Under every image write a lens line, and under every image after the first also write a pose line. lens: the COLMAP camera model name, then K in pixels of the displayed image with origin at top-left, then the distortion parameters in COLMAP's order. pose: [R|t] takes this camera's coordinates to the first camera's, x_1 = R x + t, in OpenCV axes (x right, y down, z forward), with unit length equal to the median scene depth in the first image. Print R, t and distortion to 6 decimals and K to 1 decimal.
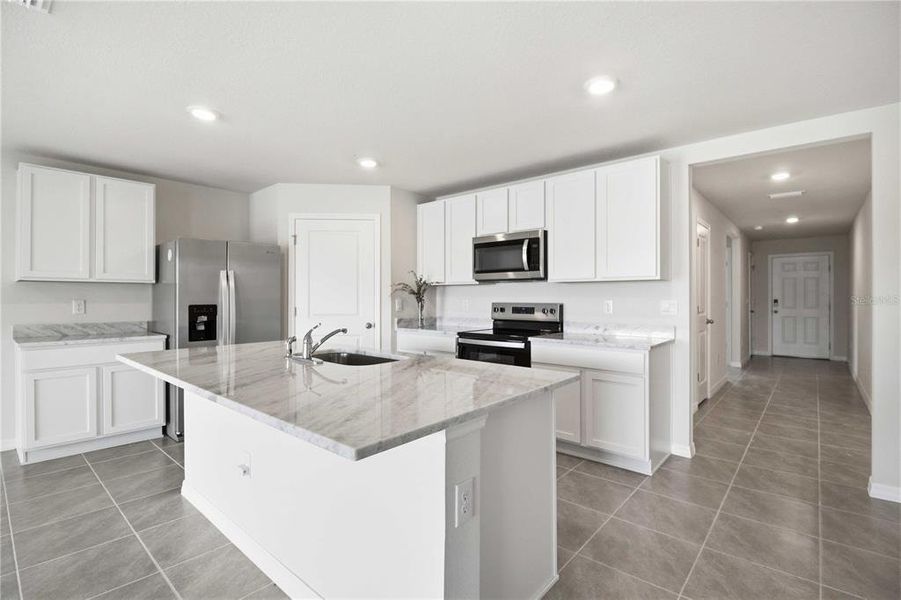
lens RADIAL K [[423.1, 0, 451.4], [0, 423.1, 296.4], [0, 0, 1]] dist [-0.002930, -0.010899]
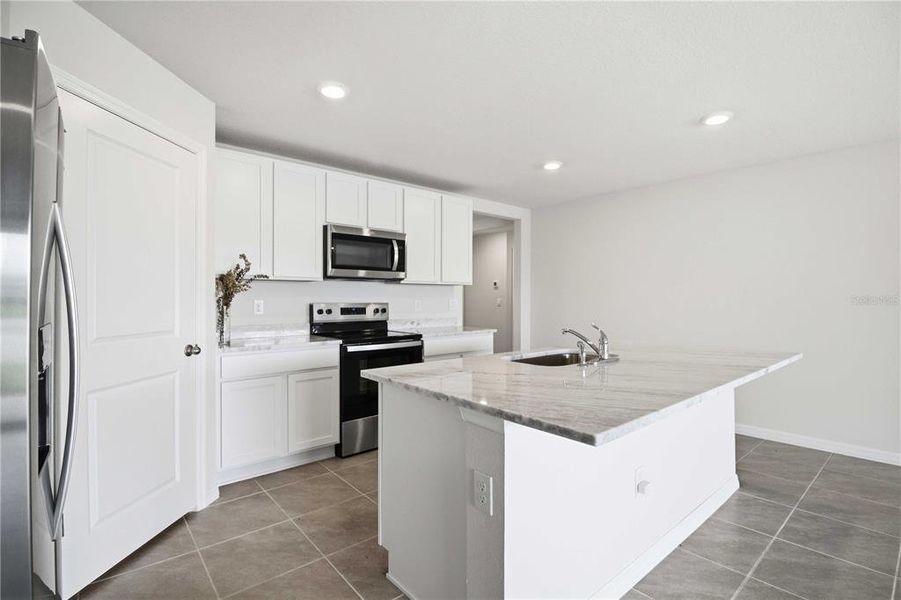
lens RADIAL K [[423.1, 0, 457.6], [0, 423.1, 297.6], [0, 0, 1]] dist [-0.002930, -0.010899]
pose [[0.138832, 0.000273, 0.990316, -0.784006], [-0.002018, 0.999998, 0.000008, 0.002622], [-0.990314, -0.002000, 0.138832, 0.688348]]
